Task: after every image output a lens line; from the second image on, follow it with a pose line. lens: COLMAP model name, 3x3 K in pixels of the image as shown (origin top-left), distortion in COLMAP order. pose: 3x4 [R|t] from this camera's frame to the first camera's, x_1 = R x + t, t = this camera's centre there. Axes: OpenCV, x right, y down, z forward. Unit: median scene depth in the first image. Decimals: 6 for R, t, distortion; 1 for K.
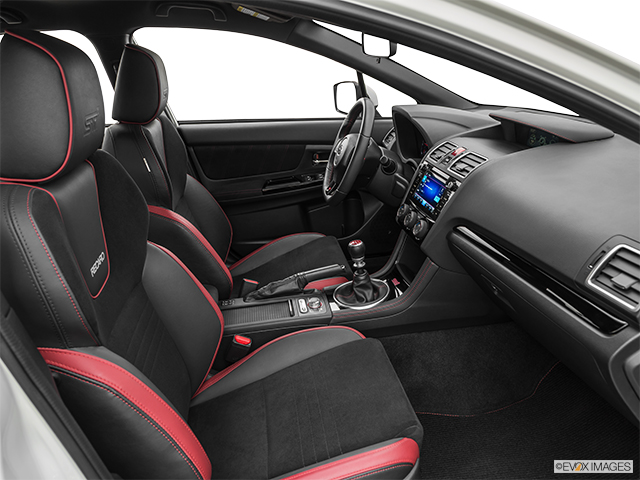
lens RADIAL K [[479.0, 0, 320.0], [0, 479.0, 240.0], [0, 0, 1]] dist [-0.007036, -0.001298]
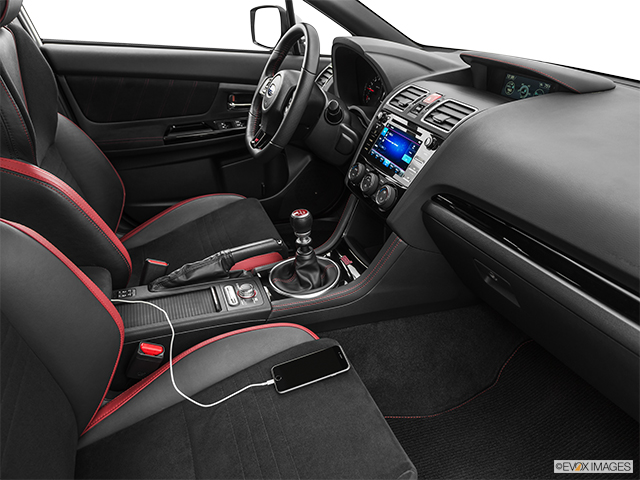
lens RADIAL K [[479.0, 0, 320.0], [0, 479.0, 240.0], [0, 0, 1]] dist [-0.007036, -0.001298]
pose [[0.975720, -0.013847, 0.218584, -0.060746], [-0.008388, 0.994905, 0.100467, -0.027128], [-0.218862, -0.099862, 0.970632, 0.227034]]
